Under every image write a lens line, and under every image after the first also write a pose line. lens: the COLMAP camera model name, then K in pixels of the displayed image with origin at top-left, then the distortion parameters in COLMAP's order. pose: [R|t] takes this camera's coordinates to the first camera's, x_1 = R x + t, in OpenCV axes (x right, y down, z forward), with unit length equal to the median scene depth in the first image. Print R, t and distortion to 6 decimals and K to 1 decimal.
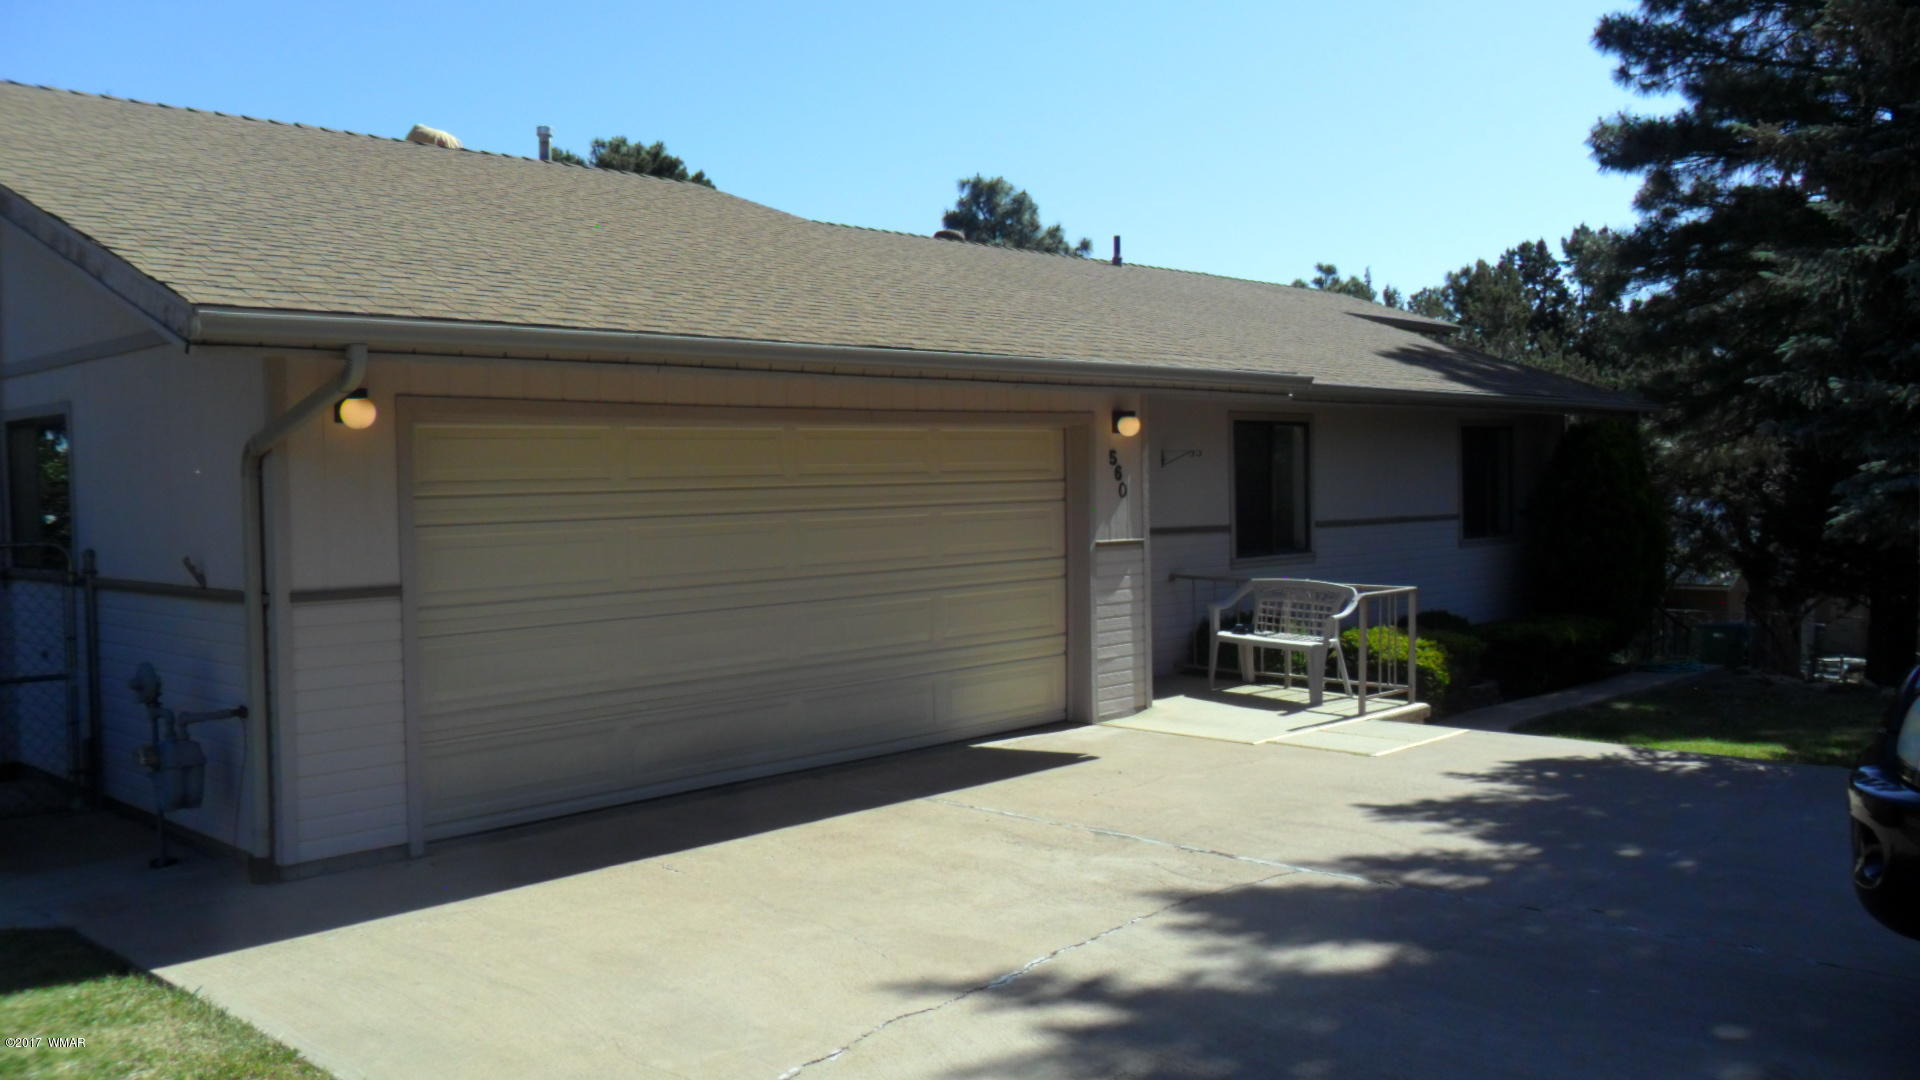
lens RADIAL K [[1572.3, 0, 957.9], [0, 1572.3, 538.2], [0, 0, 1]] dist [-0.026221, 0.031872]
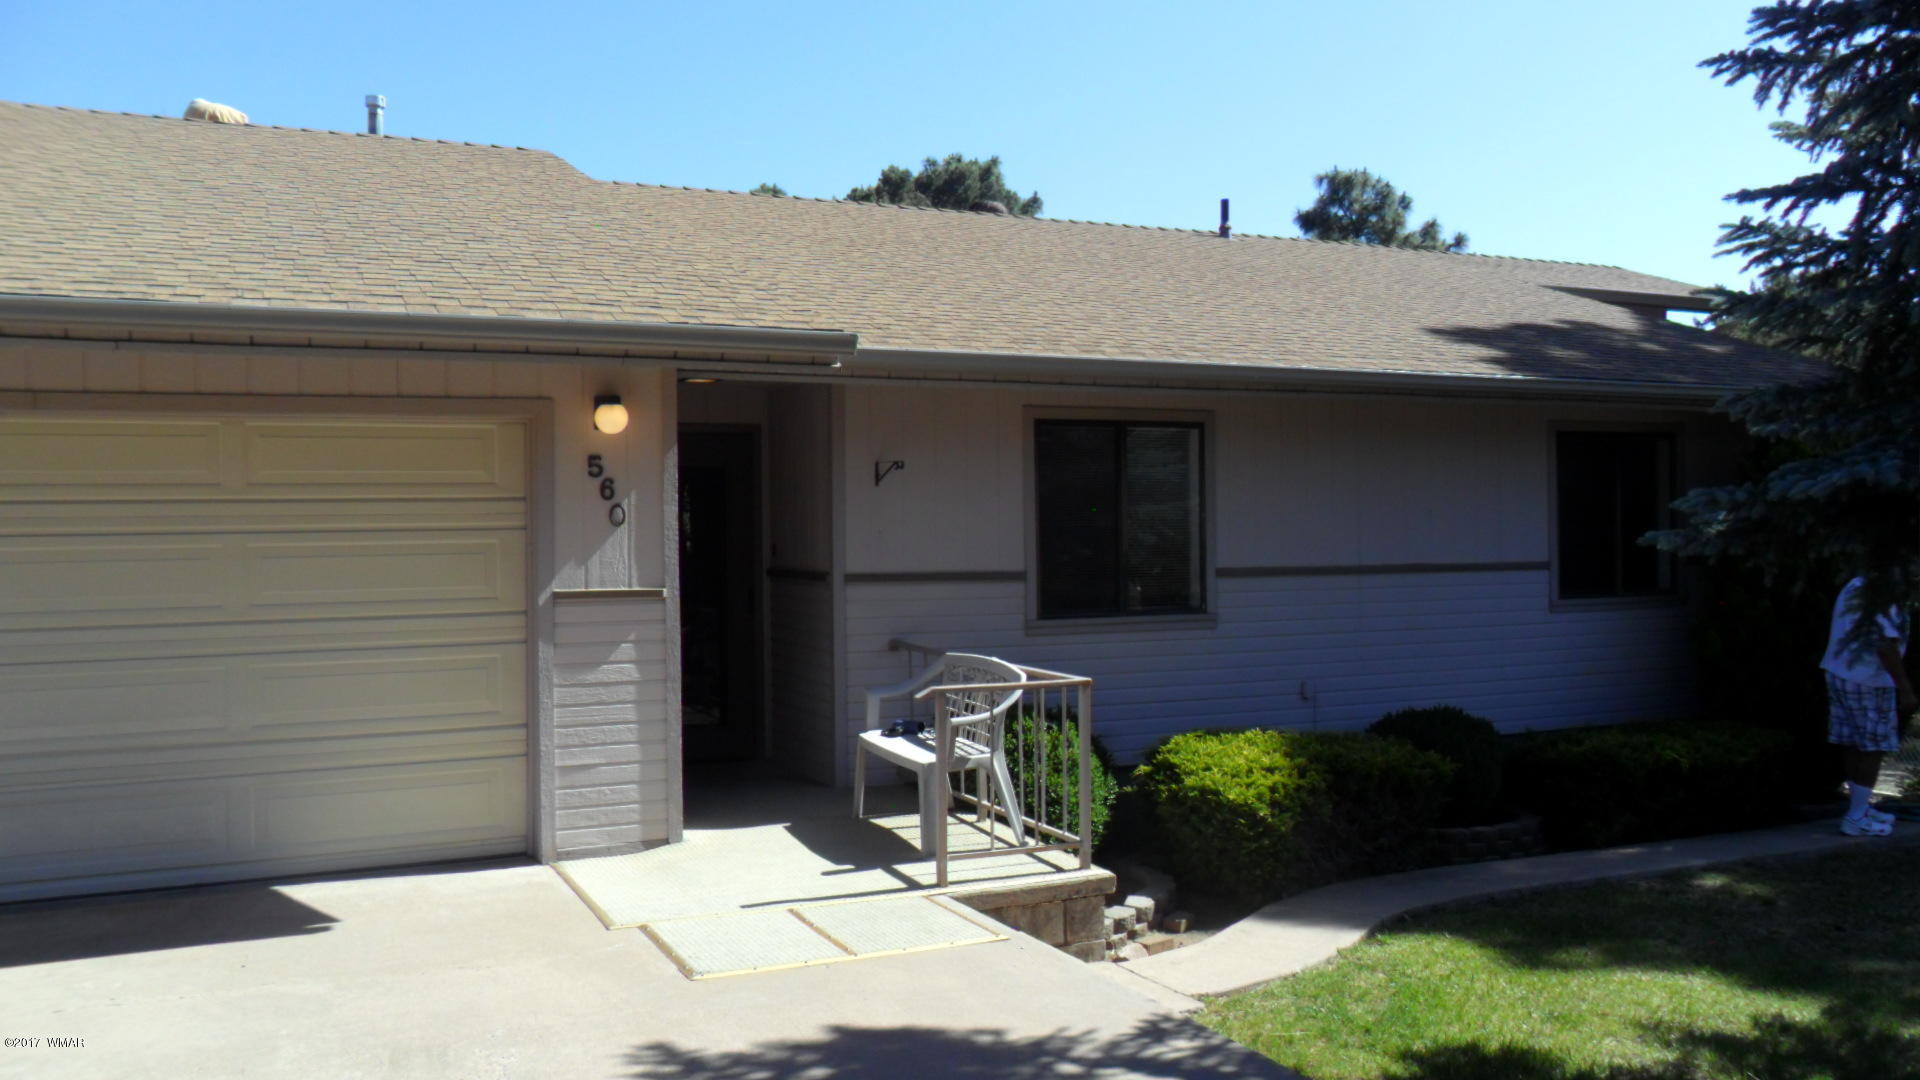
lens RADIAL K [[1572.3, 0, 962.0], [0, 1572.3, 540.6], [0, 0, 1]] dist [-0.026221, 0.031872]
pose [[0.935860, 0.012869, -0.352138, 0.370838], [-0.020918, 0.999599, -0.019062, -0.007651], [0.351752, 0.025205, 0.935754, 0.331202]]
